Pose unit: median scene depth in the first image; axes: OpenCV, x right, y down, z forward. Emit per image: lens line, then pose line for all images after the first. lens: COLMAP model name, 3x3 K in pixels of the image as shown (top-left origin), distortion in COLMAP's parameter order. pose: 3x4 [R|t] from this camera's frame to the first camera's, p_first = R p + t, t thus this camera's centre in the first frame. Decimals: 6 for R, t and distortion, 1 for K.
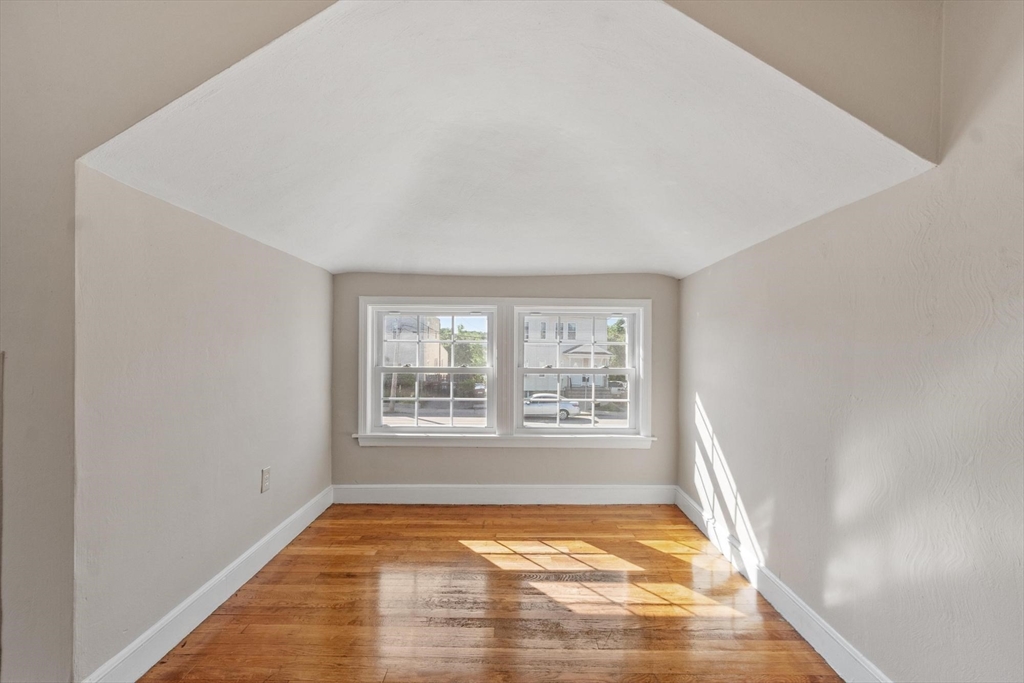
lens RADIAL K [[445.7, 0, 511.7], [0, 445.7, 347.4], [0, 0, 1]] dist [0.003061, -0.001824]
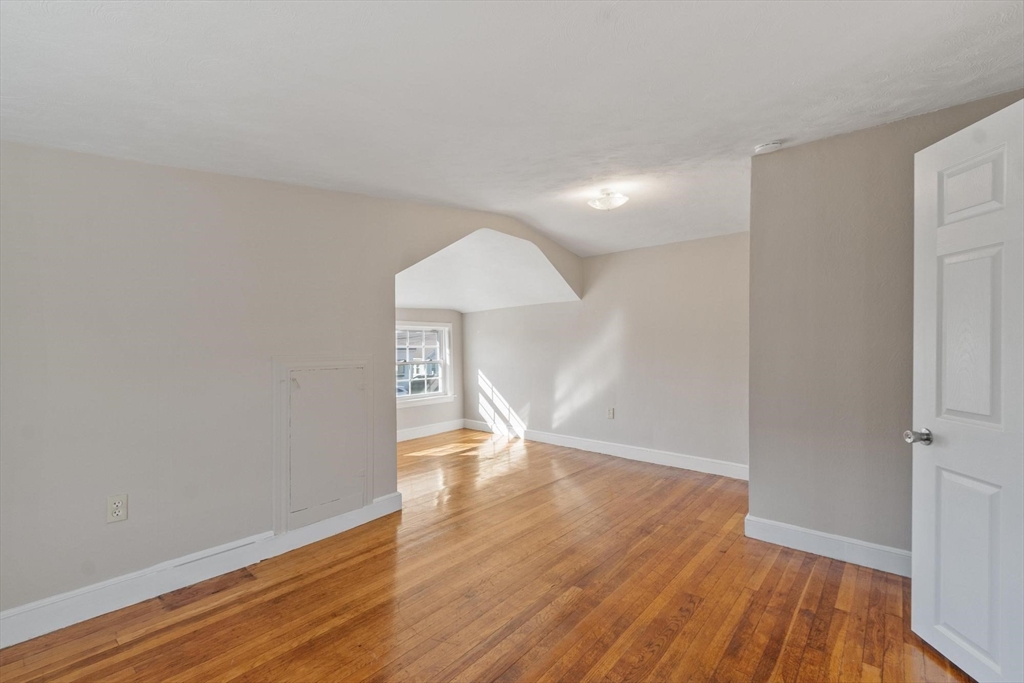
lens RADIAL K [[445.7, 0, 513.6], [0, 445.7, 342.6], [0, 0, 1]] dist [0.003061, -0.001824]
pose [[0.629454, -0.005371, 0.777019, -1.213396], [0.019958, 0.999758, -0.009257, -0.001121], [-0.776781, 0.021334, 0.629409, -0.490187]]
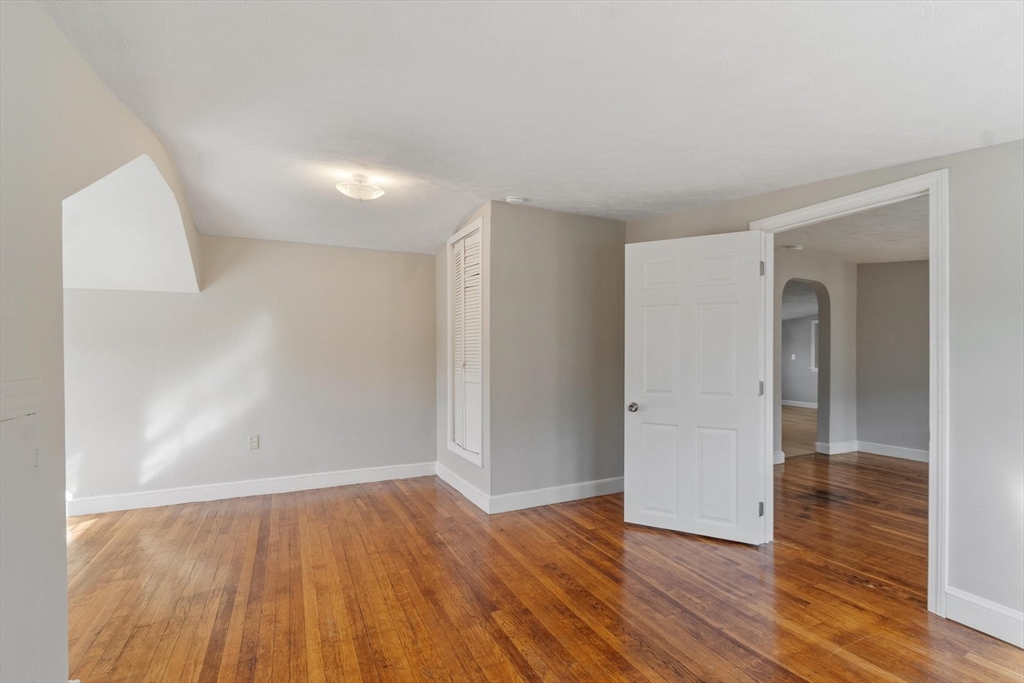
lens RADIAL K [[445.7, 0, 519.9], [0, 445.7, 350.5], [0, 0, 1]] dist [0.003061, -0.001824]
pose [[-0.458722, -0.001551, 0.888578, -1.214079], [0.013689, 0.999867, 0.008812, -0.017386], [-0.888474, 0.016206, -0.458640, 0.248765]]
